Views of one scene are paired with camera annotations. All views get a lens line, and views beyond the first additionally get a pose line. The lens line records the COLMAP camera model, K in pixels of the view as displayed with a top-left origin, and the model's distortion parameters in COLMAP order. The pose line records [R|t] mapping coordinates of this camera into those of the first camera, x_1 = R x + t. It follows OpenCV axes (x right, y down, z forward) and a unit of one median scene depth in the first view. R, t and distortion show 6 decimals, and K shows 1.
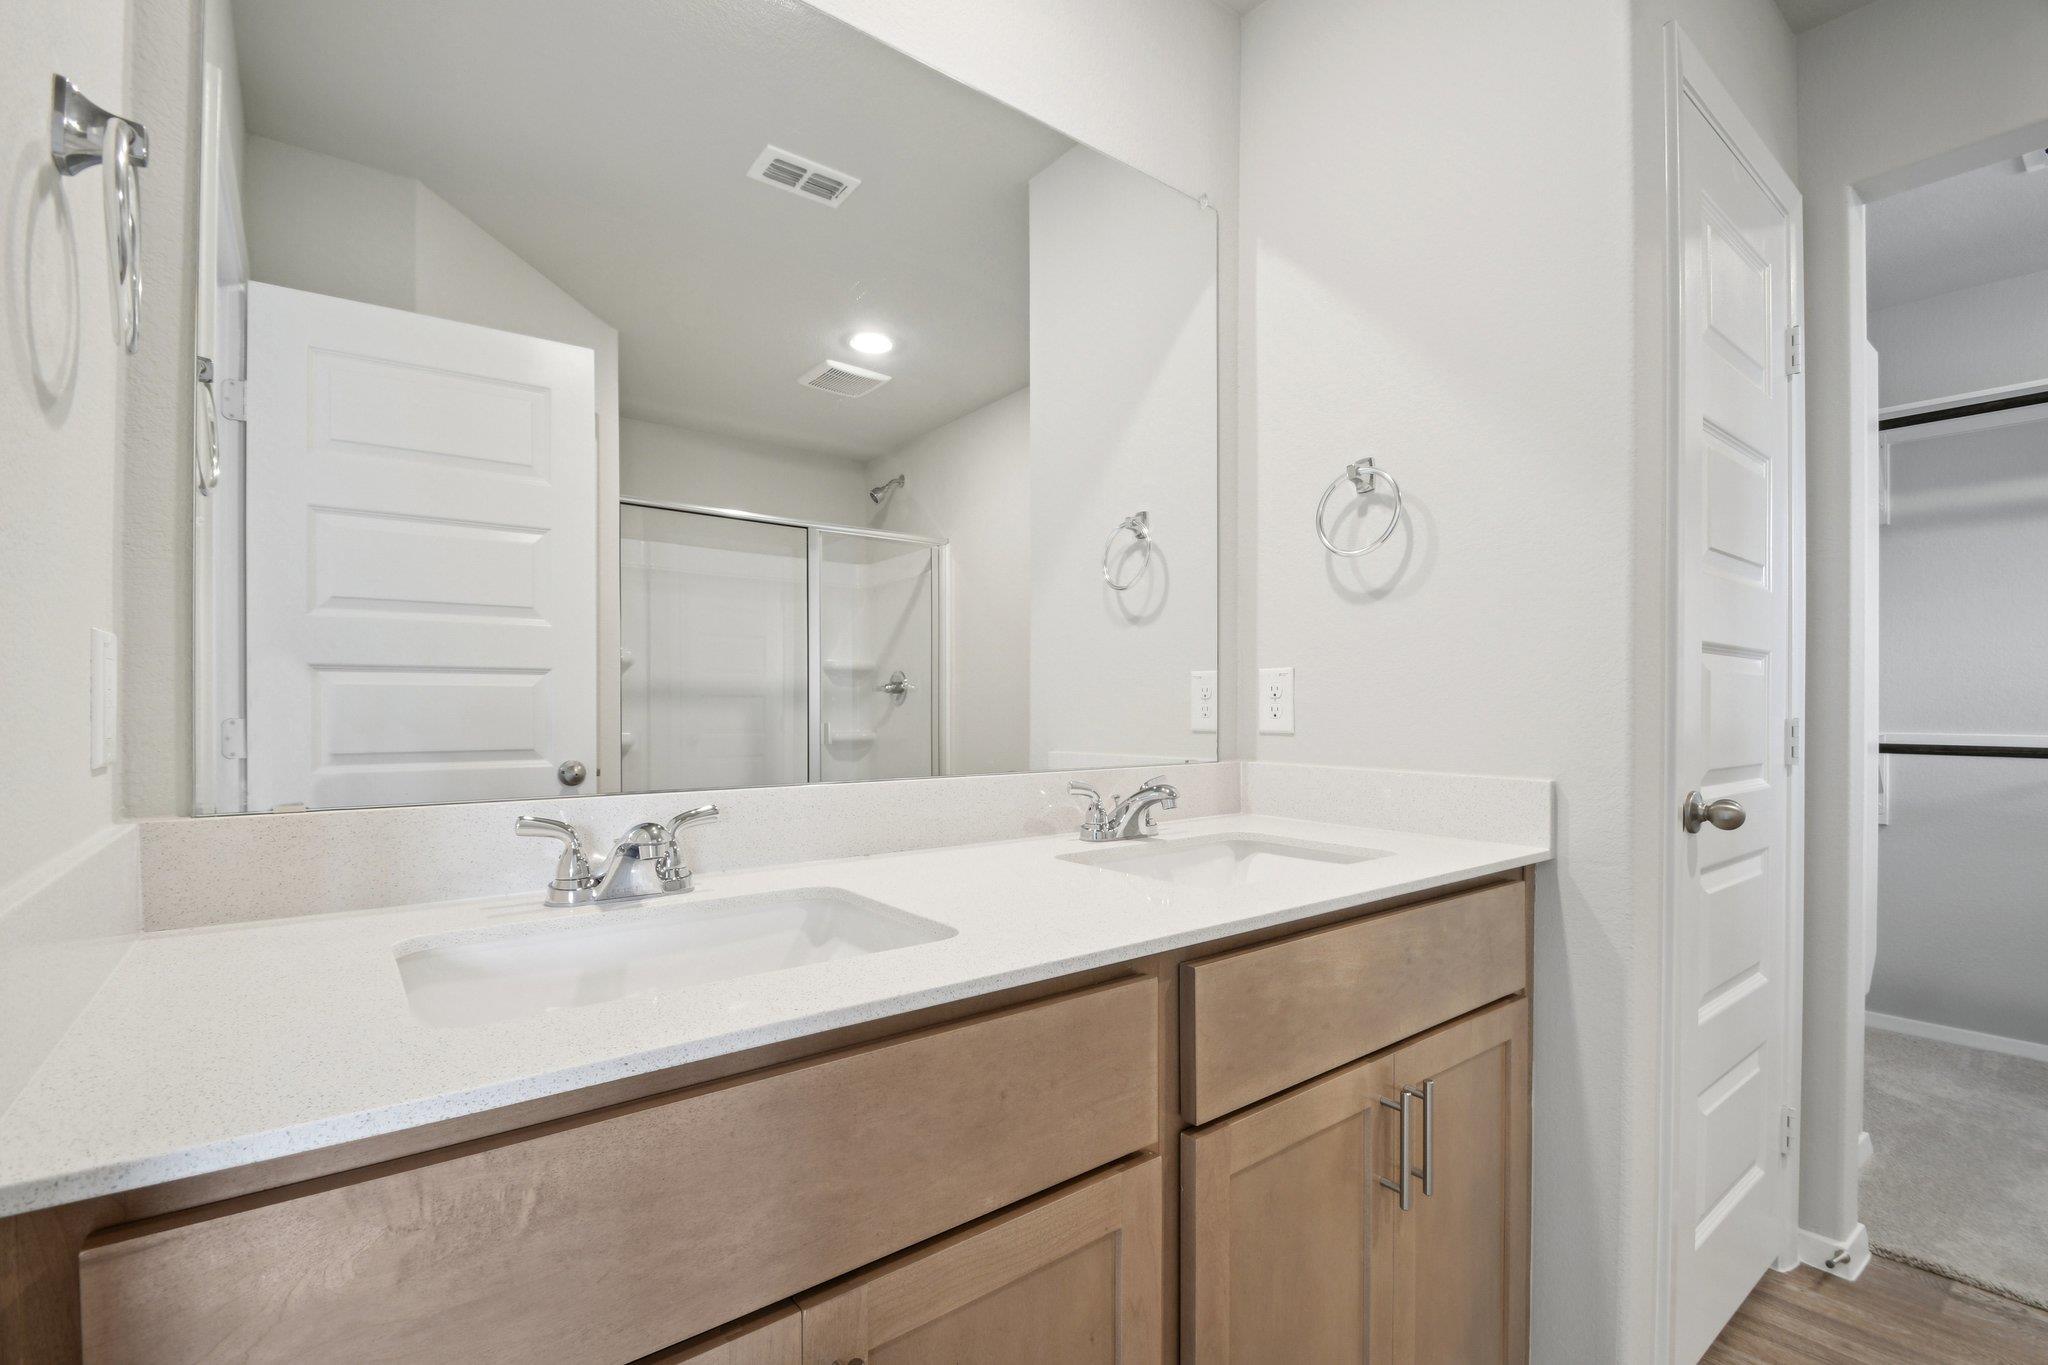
lens RADIAL K [[907.3, 0, 1023.2], [0, 907.3, 686.4], [0, 0, 1]] dist [0.006745, -0.010072]
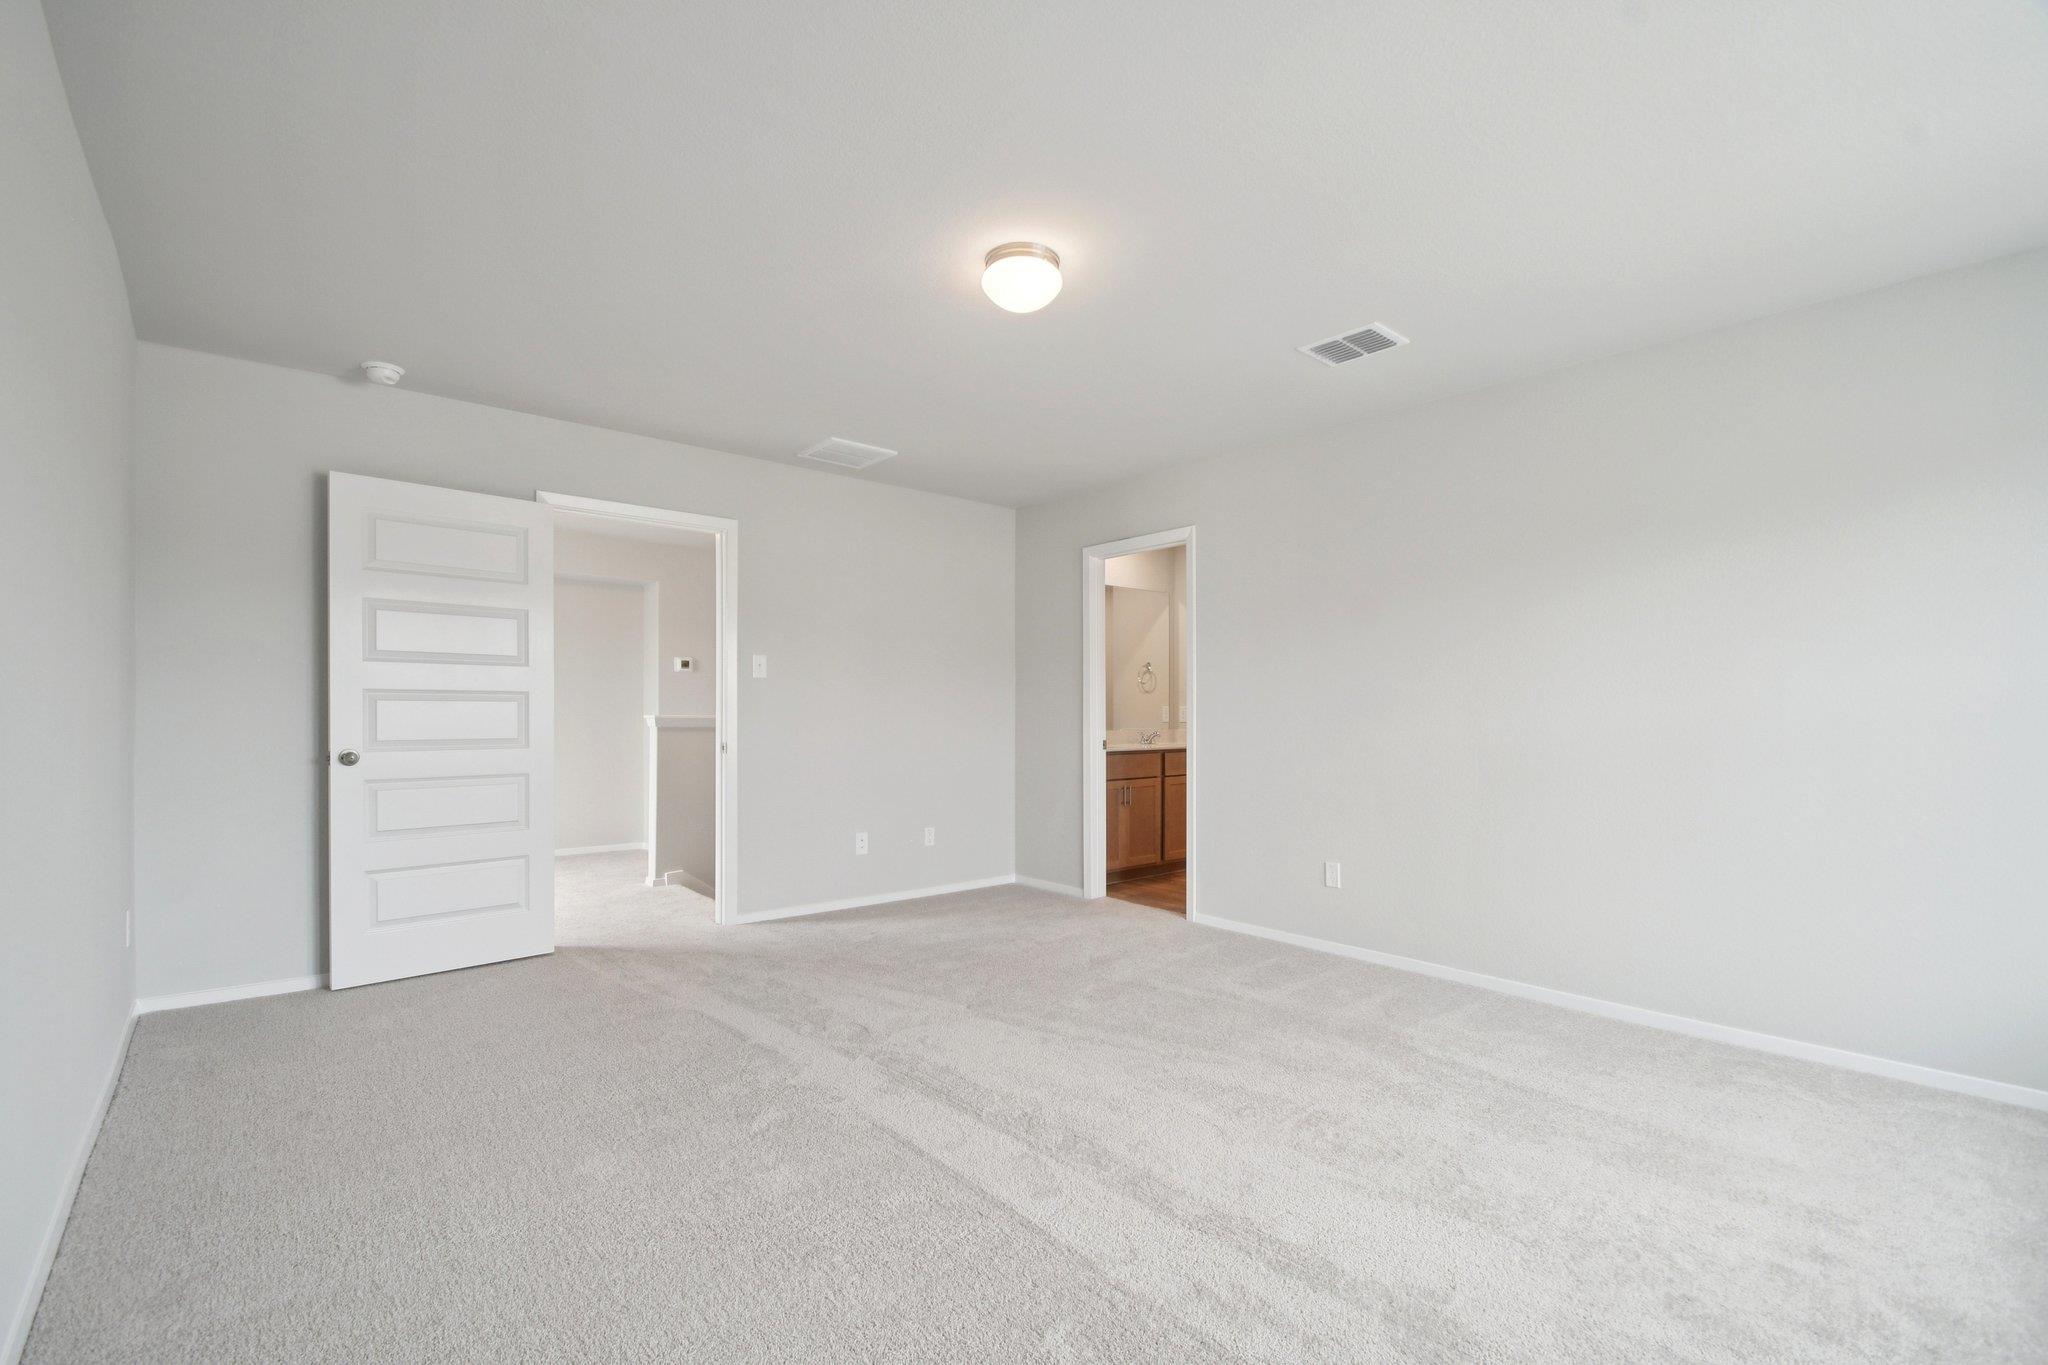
lens RADIAL K [[907.3, 0, 1023.5], [0, 907.3, 693.7], [0, 0, 1]] dist [0.006745, -0.010072]
pose [[0.998929, 0.002153, 0.046221, -0.627844], [-0.001813, 0.999971, -0.007384, -0.046989], [-0.046235, 0.007292, 0.998904, -3.040972]]
